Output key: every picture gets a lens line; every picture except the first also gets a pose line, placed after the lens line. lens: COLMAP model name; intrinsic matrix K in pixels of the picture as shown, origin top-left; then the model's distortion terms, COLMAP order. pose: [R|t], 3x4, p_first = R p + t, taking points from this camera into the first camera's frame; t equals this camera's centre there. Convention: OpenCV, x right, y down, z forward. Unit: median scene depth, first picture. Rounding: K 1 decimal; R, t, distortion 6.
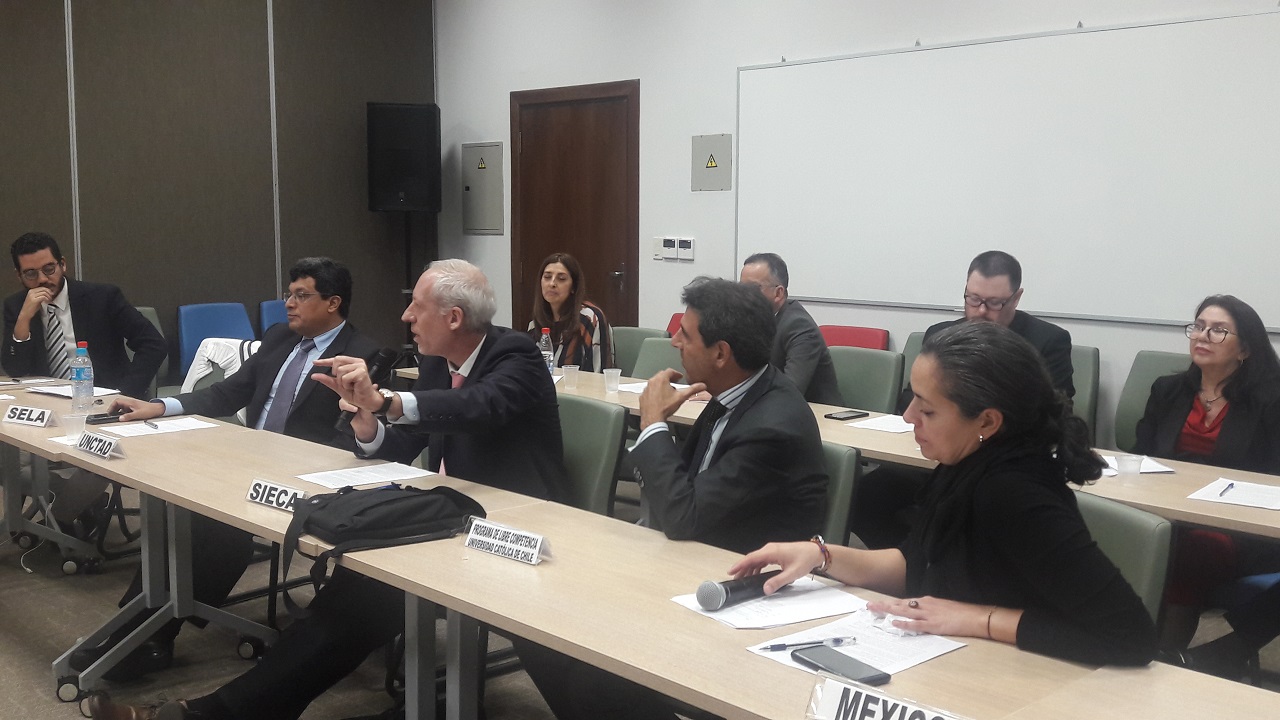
lens RADIAL K [[1216.1, 0, 642.2], [0, 1216.1, 357.2], [0, 0, 1]] dist [0.186416, -0.417056]
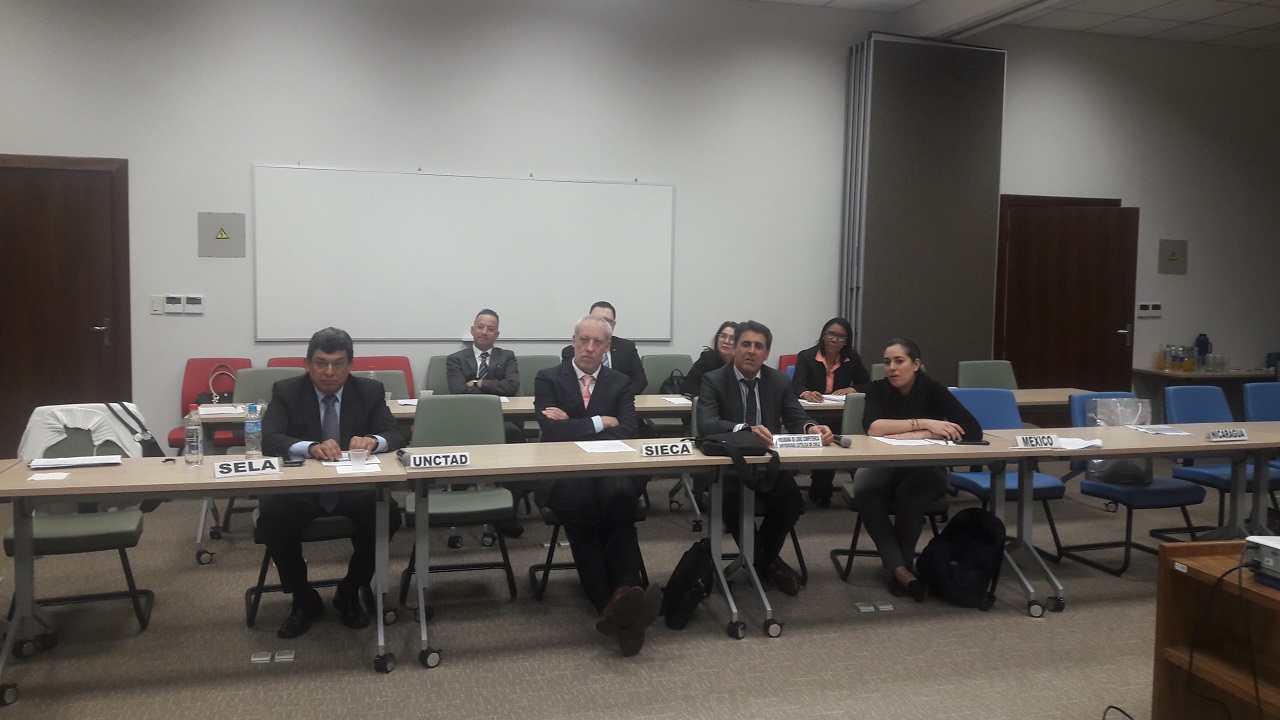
lens RADIAL K [[1029.3, 0, 643.6], [0, 1029.3, 358.9], [0, 0, 1]] dist [0.106792, -0.214333]
pose [[0.483139, -0.069413, 0.872788, -1.163444], [0.089194, 0.995568, 0.029804, -0.048086], [-0.870989, 0.063448, 0.487189, 0.211477]]
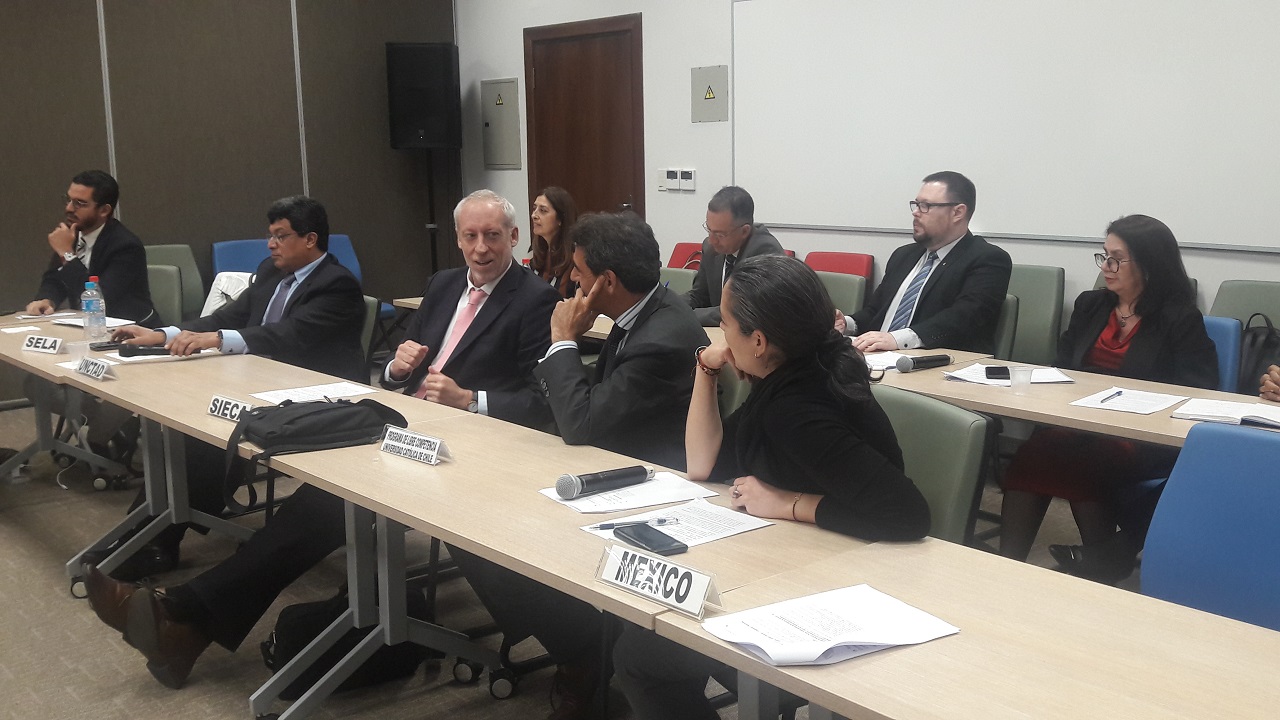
lens RADIAL K [[1216.1, 0, 642.2], [0, 1216.1, 357.2], [0, 0, 1]] dist [0.186416, -0.417056]
pose [[0.998016, -0.011896, -0.061826, 0.107128], [0.015306, 0.998370, 0.054982, 0.006260], [0.061071, -0.055819, 0.996571, -0.069789]]
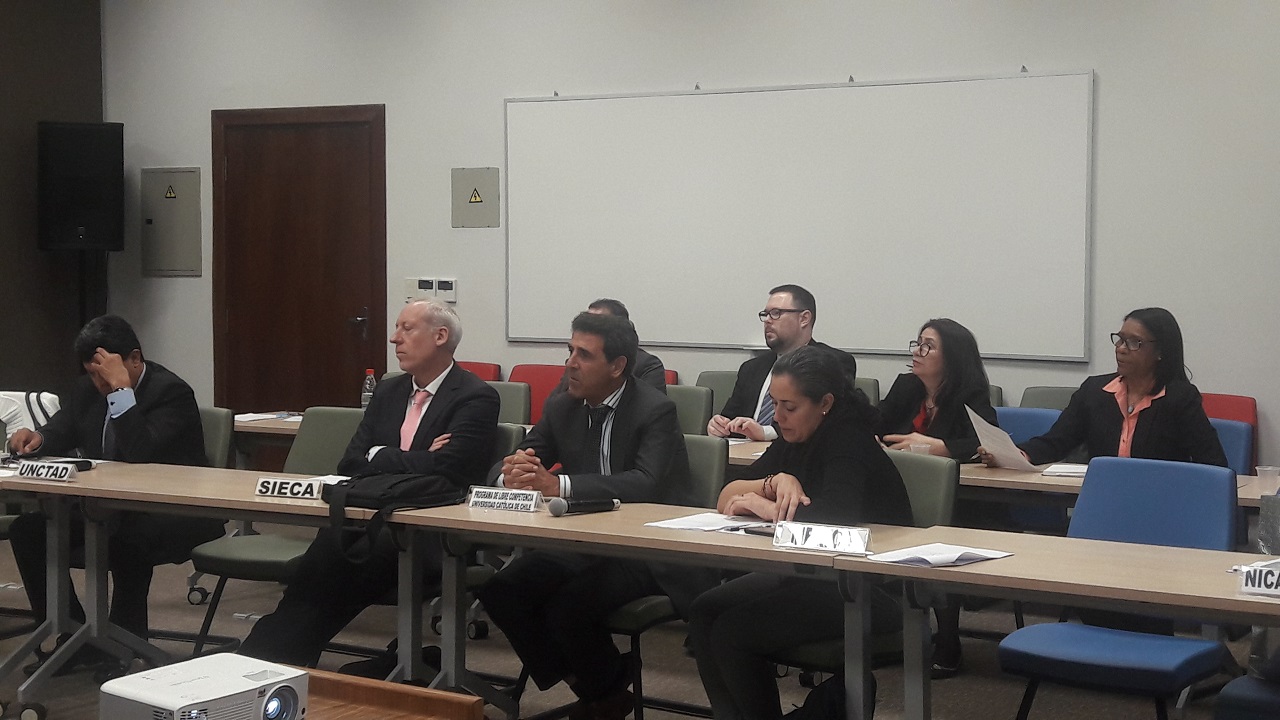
lens RADIAL K [[1834.3, 0, 619.6], [0, 1834.3, 359.9], [0, 0, 1]] dist [0.234142, -0.048600]
pose [[0.970984, -0.021708, 0.238158, -0.298430], [0.034448, 0.998182, -0.049465, 0.062755], [-0.236651, 0.056234, 0.969966, -0.641126]]
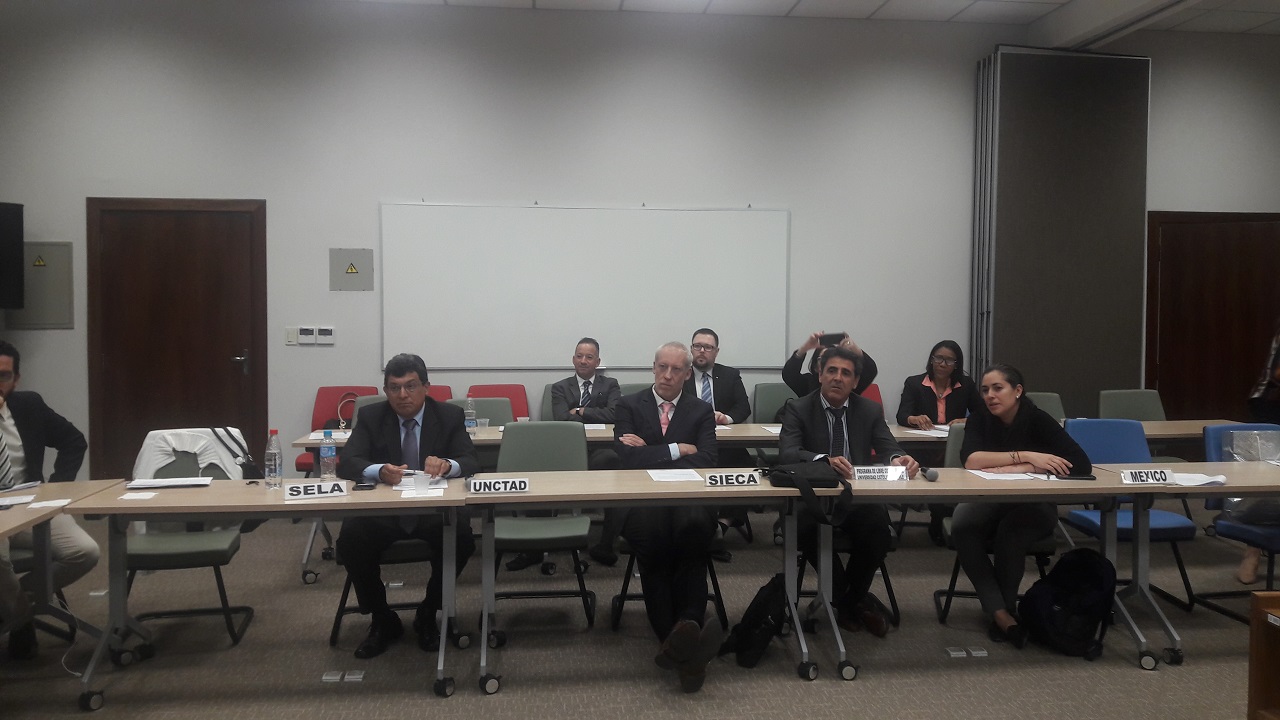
lens RADIAL K [[1029.3, 0, 643.6], [0, 1029.3, 358.9], [0, 0, 1]] dist [0.106792, -0.214333]
pose [[0.618270, -0.045945, 0.784621, -1.088334], [0.092241, 0.995633, -0.014384, -0.034050], [-0.780534, 0.081268, 0.619808, 0.132720]]
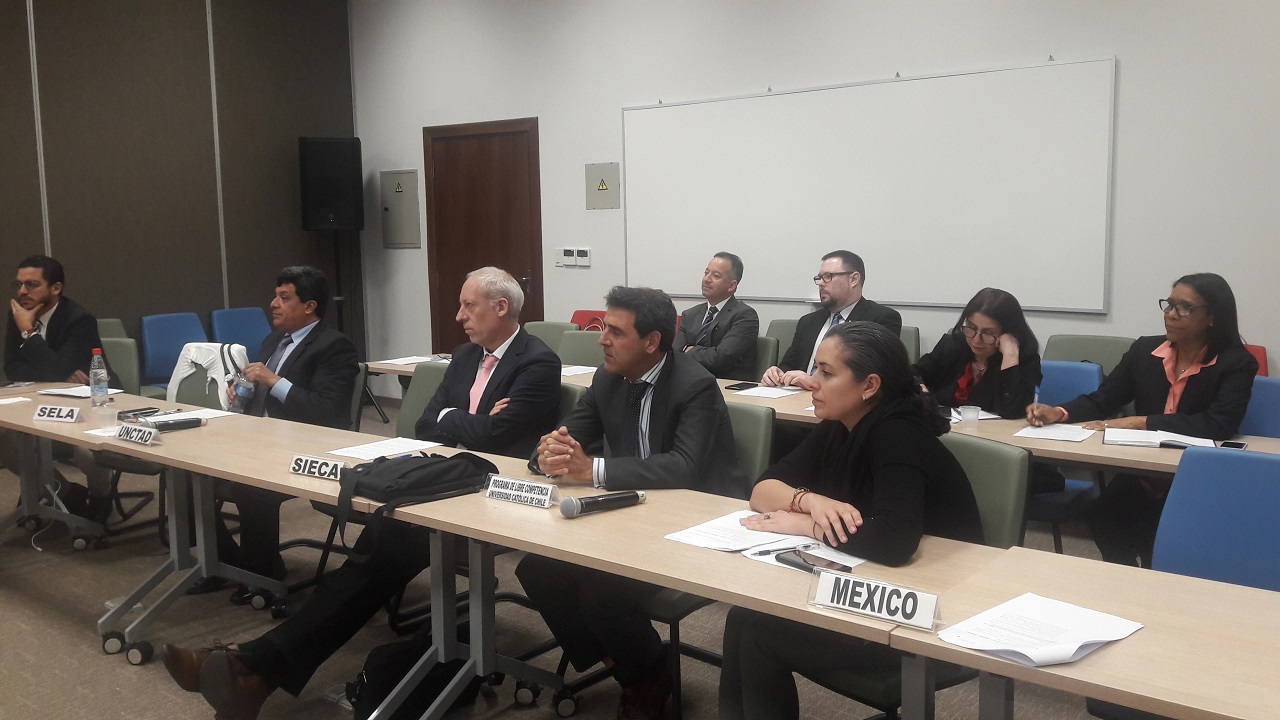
lens RADIAL K [[1029.3, 0, 643.6], [0, 1029.3, 358.9], [0, 0, 1]] dist [0.106792, -0.214333]
pose [[0.990437, -0.035433, 0.133337, -0.079702], [0.034005, 0.999337, 0.012972, 0.001938], [-0.133709, -0.008314, 0.990986, -0.043102]]
